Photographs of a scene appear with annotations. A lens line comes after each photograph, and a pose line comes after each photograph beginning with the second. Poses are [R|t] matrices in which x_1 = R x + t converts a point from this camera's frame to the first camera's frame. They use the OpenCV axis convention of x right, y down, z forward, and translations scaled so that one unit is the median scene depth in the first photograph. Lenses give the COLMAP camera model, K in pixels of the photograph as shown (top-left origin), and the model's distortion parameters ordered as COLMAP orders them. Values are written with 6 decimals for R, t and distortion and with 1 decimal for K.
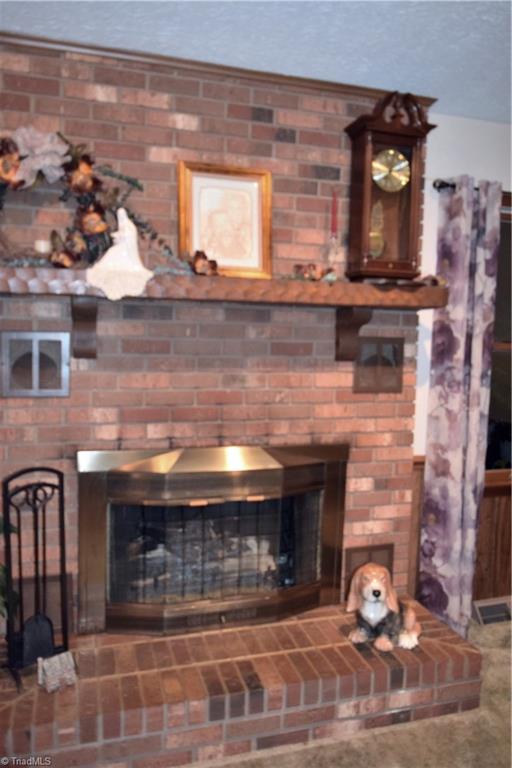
lens RADIAL K [[602.1, 0, 256.0], [0, 602.1, 384.0], [0, 0, 1]] dist [-0.013415, 0.003690]
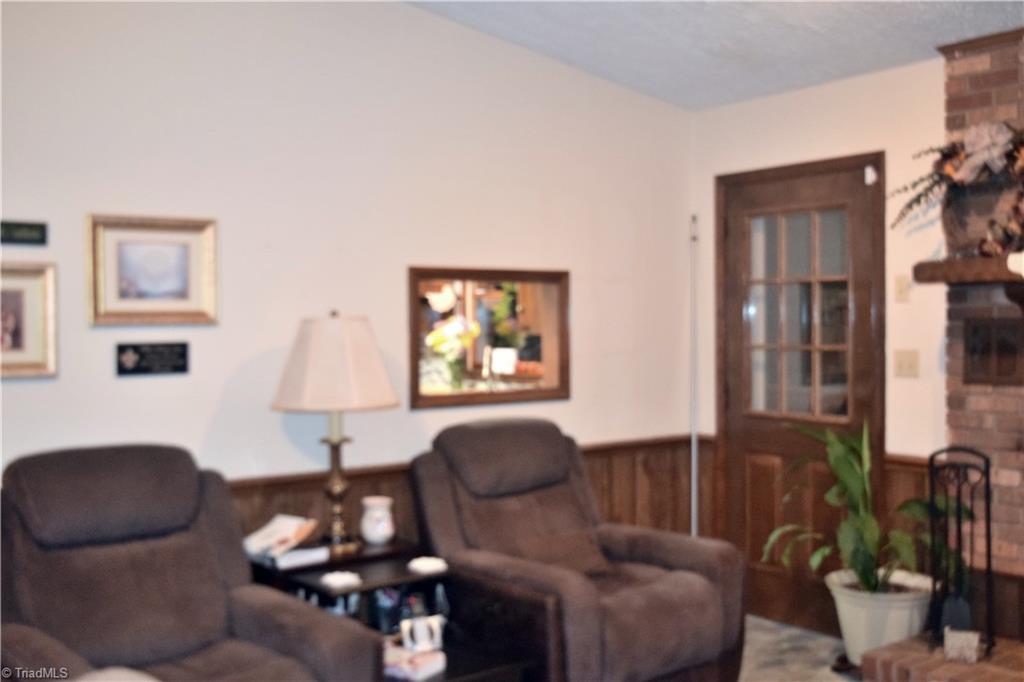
lens RADIAL K [[1107.3, 0, 512.0], [0, 1107.3, 341.0], [0, 0, 1]] dist [0.000089, 0.000341]
pose [[0.359648, -0.009779, -0.933037, 1.093147], [-0.071658, 0.996703, -0.038068, 0.079655], [0.930333, 0.080551, 0.357761, -0.409926]]
